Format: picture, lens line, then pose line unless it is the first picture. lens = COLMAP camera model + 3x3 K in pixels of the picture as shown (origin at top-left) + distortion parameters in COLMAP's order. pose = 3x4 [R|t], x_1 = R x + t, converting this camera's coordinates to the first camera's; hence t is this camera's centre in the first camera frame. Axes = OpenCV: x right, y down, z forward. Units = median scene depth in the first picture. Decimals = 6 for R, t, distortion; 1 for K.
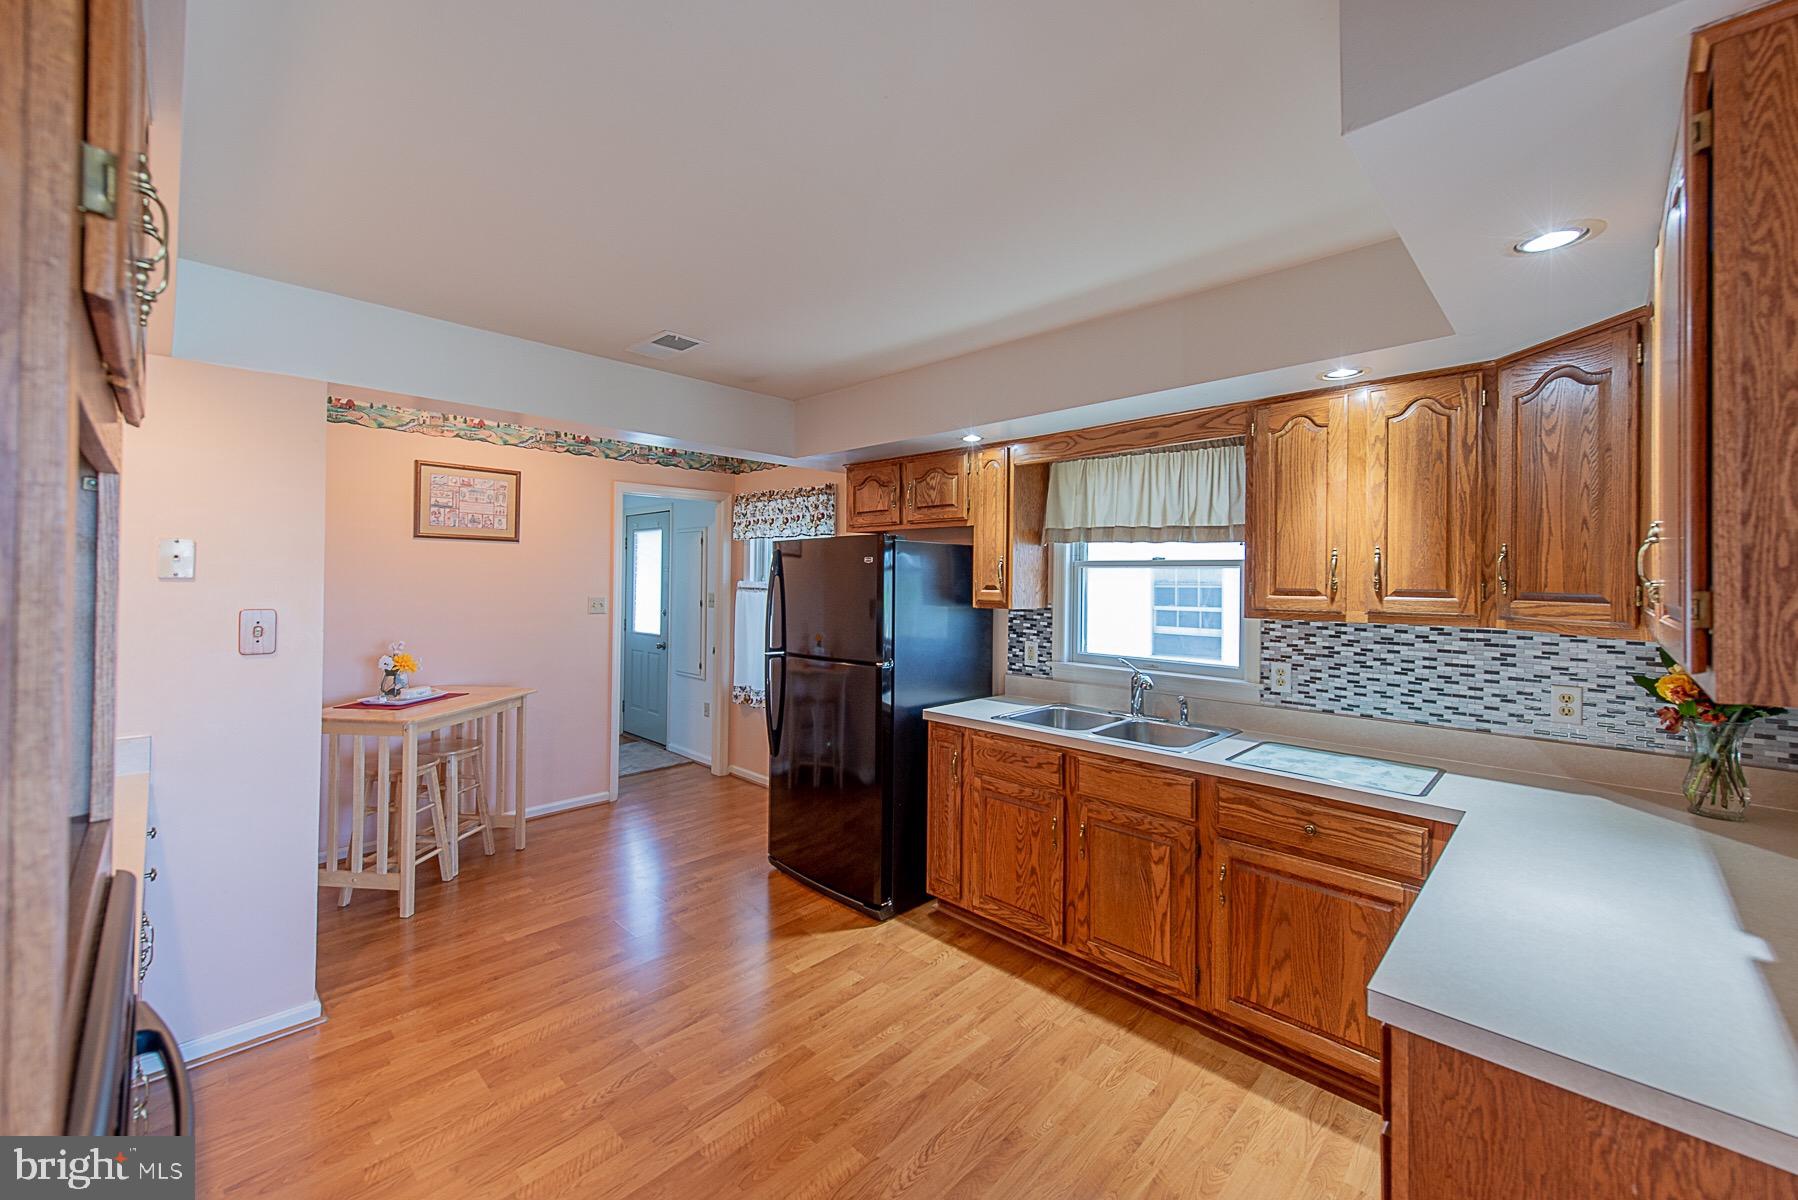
lens RADIAL K [[705.4, 0, 899.8], [0, 705.4, 576.1], [0, 0, 1]] dist [0.019051, -0.008030]
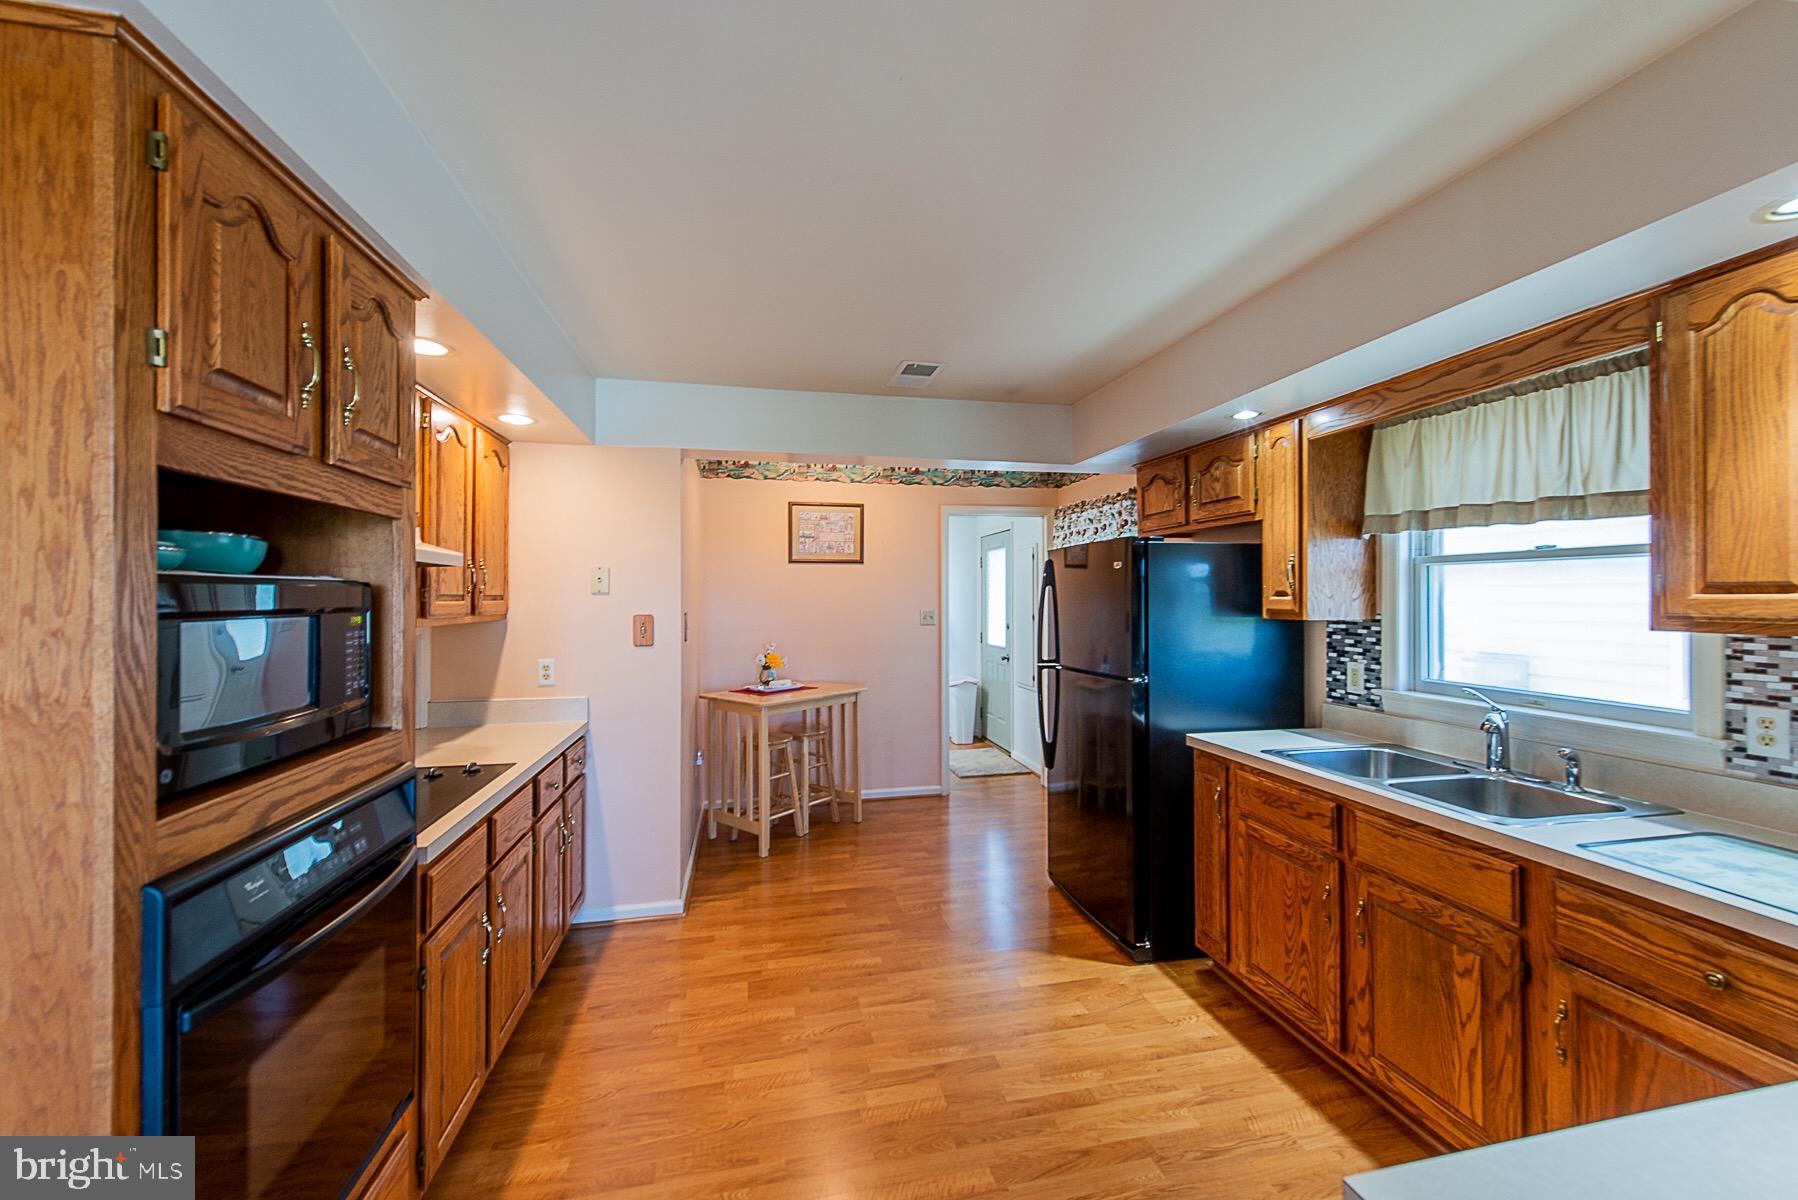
lens RADIAL K [[702.0, 0, 906.2], [0, 702.0, 596.9], [0, 0, 1]] dist [0.015245, -0.005435]
pose [[0.834749, -0.014071, -0.550451, 0.258084], [0.014946, 0.999884, -0.002895, 0.018879], [0.550428, -0.005811, 0.834863, 0.095165]]
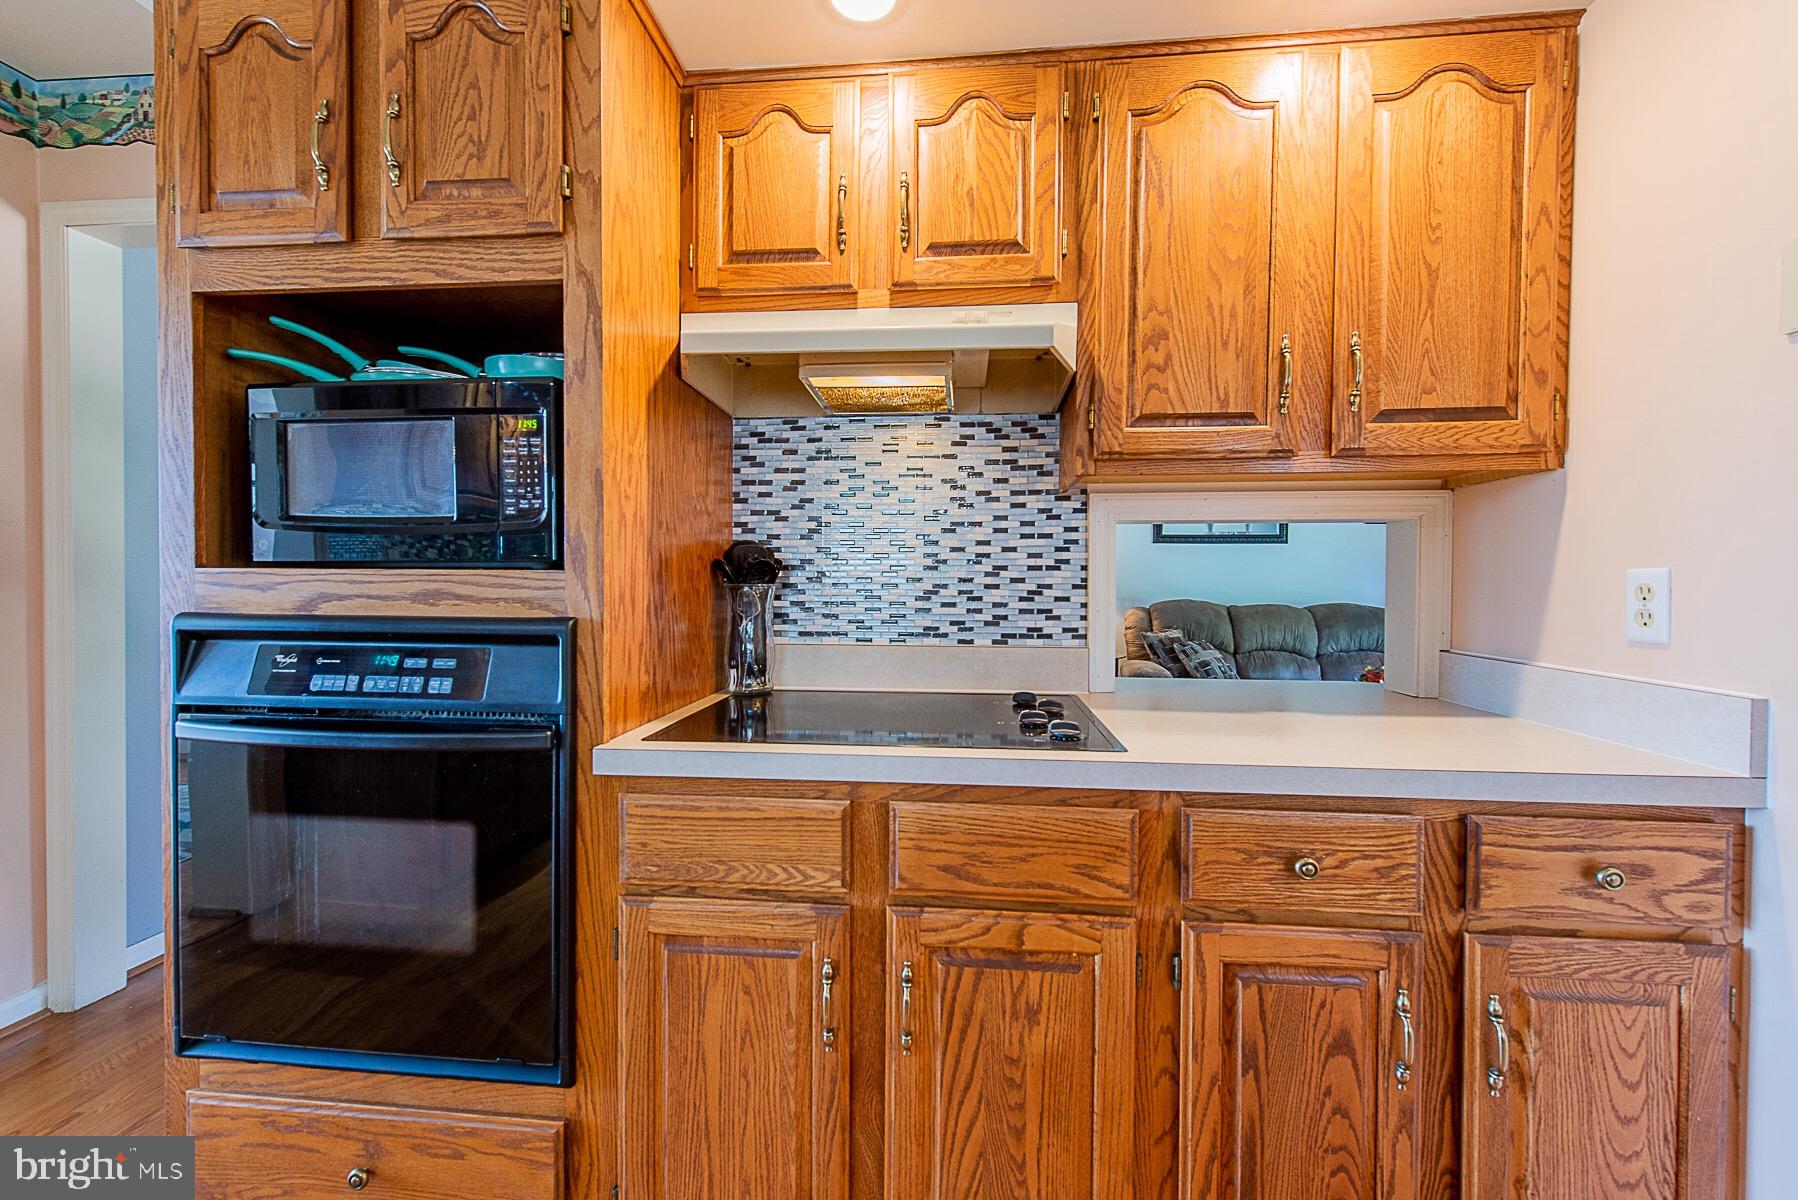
lens RADIAL K [[712.4, 0, 901.8], [0, 712.4, 593.9], [0, 0, 1]] dist [0.014217, -0.005796]
pose [[-0.779247, -0.006200, -0.626686, -0.269664], [-0.011354, 0.999927, 0.004226, 0.124397], [0.626614, 0.010409, -0.779261, 0.770916]]
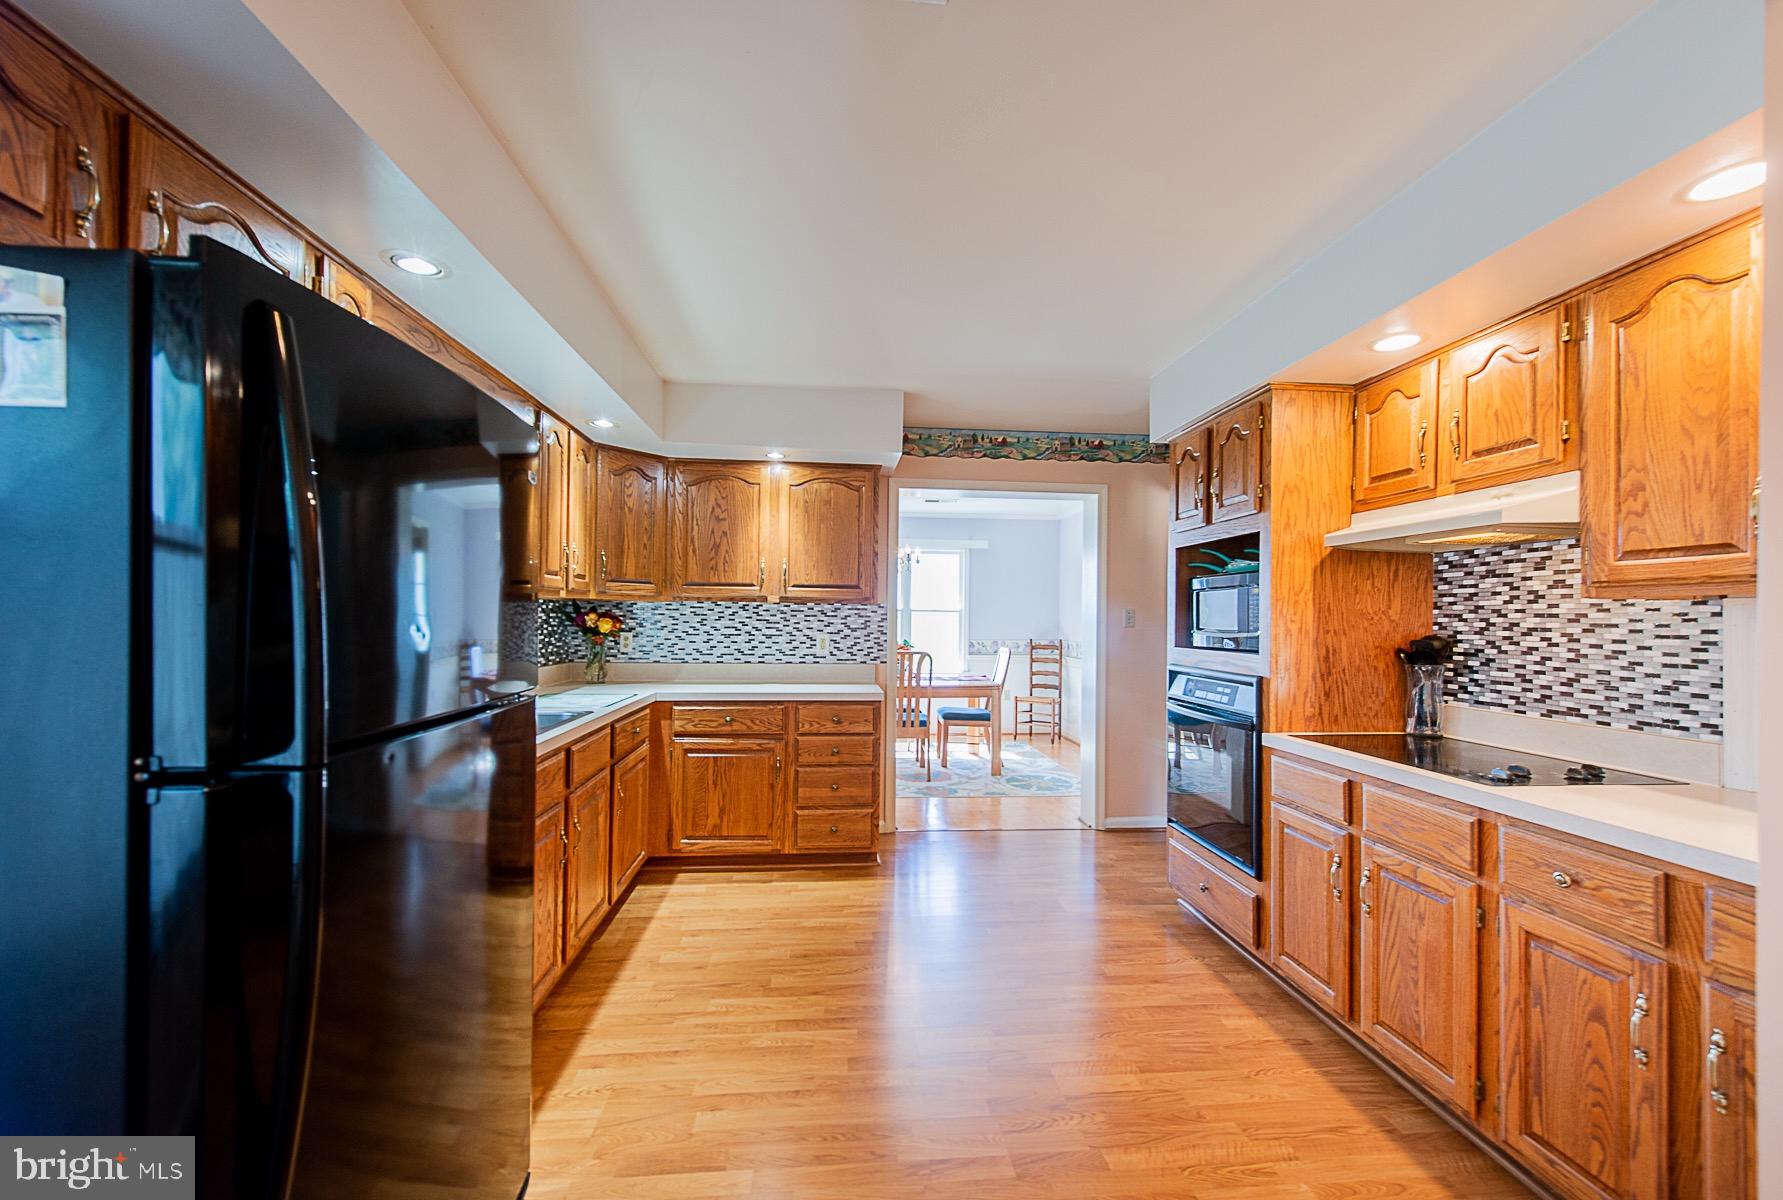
lens RADIAL K [[708.5, 0, 892.6], [0, 708.5, 614.7], [0, 0, 1]] dist [0.014721, -0.002853]
pose [[-0.758409, -0.016609, 0.651567, -0.617211], [-0.022833, 0.999739, -0.001093, 0.073517], [-0.651379, -0.015706, -0.758590, 1.360001]]
